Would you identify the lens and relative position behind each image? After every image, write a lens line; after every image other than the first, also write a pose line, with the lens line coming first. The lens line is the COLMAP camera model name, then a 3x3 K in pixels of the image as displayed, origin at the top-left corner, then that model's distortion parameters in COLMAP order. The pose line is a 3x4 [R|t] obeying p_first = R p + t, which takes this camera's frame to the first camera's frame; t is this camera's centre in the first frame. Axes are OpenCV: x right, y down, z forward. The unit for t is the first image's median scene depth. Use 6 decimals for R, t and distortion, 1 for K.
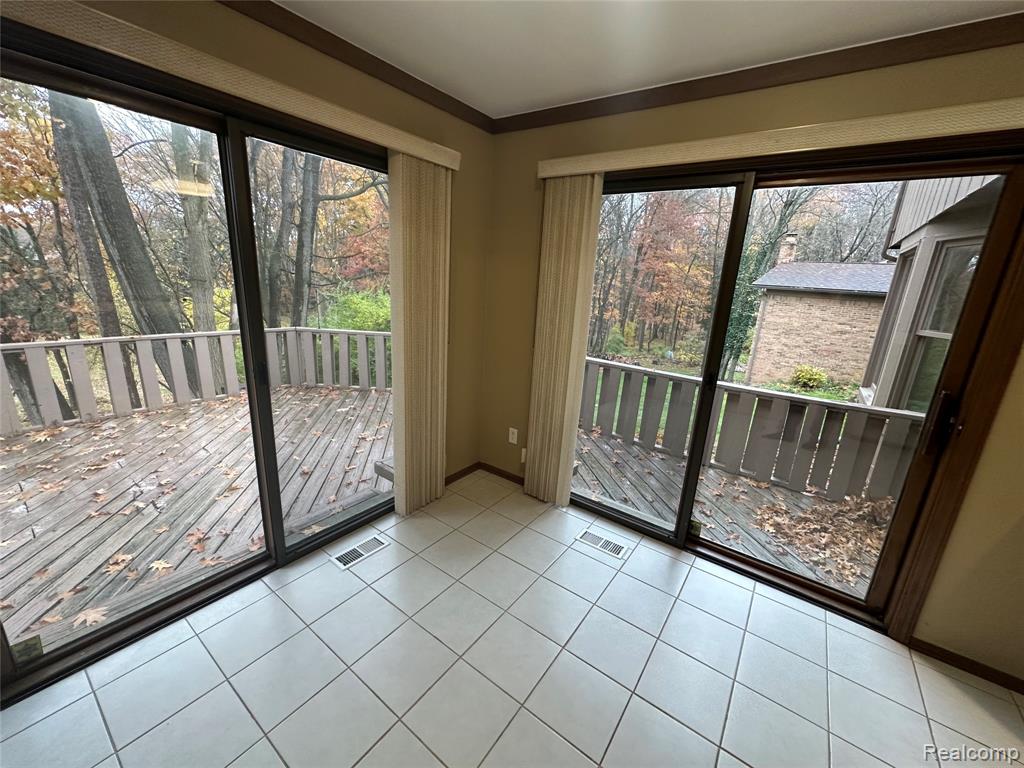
lens RADIAL K [[406.0, 0, 513.8], [0, 406.0, 383.0], [0, 0, 1]] dist [-0.005641, 0.001489]
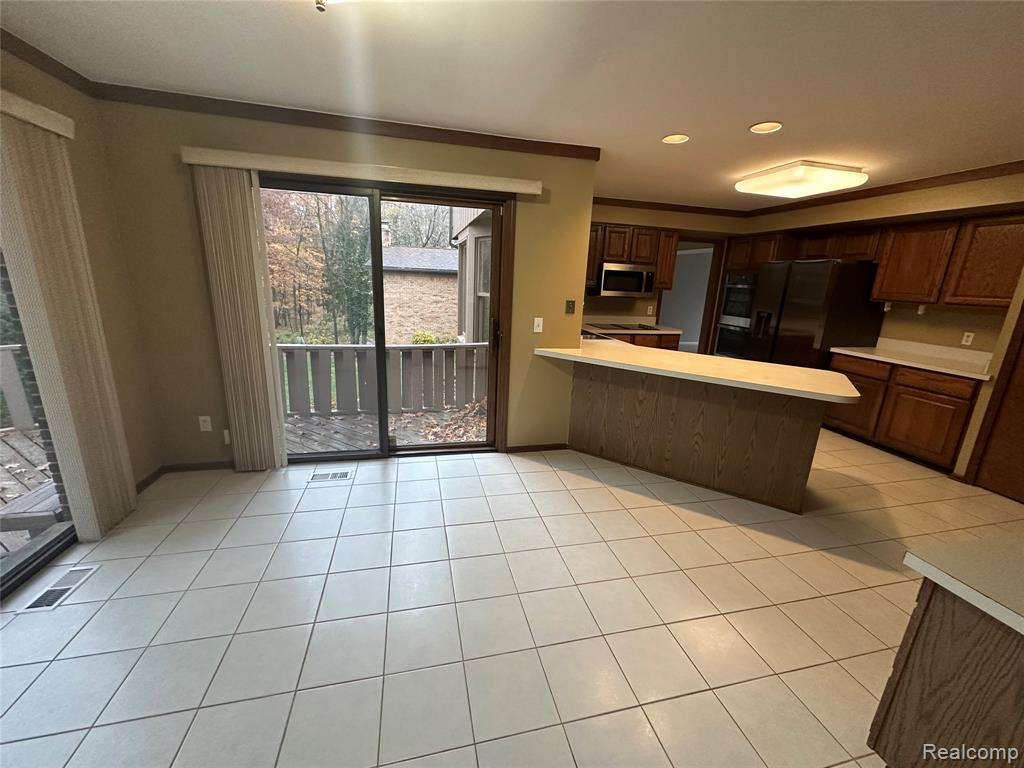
lens RADIAL K [[406.0, 0, 512.5], [0, 406.0, 383.4], [0, 0, 1]] dist [-0.005641, 0.001489]
pose [[0.646525, -0.221844, 0.729925, -0.168261], [0.190846, 0.973396, 0.126801, 0.041859], [-0.738636, 0.057323, 0.671663, -0.166992]]
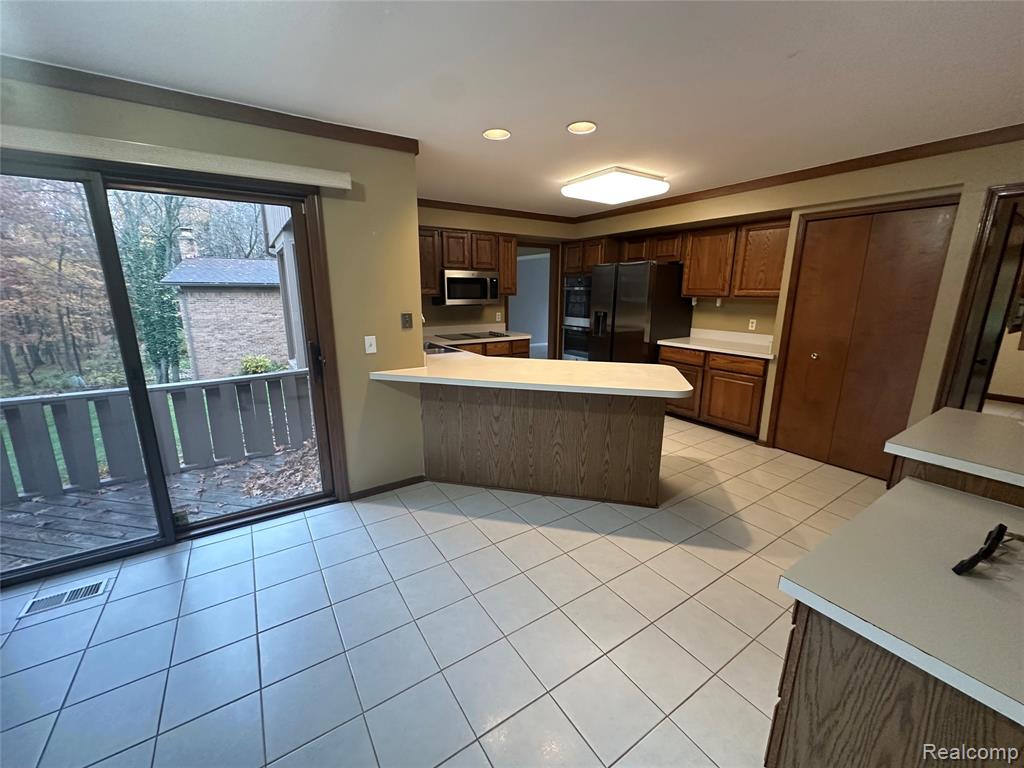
lens RADIAL K [[406.0, 0, 512.2], [0, 406.0, 383.1], [0, 0, 1]] dist [-0.005641, 0.001489]
pose [[0.347100, -0.266531, 0.899157, -0.058237], [0.257187, 0.949060, 0.182042, 0.039568], [-0.901874, 0.168065, 0.397967, -0.141862]]
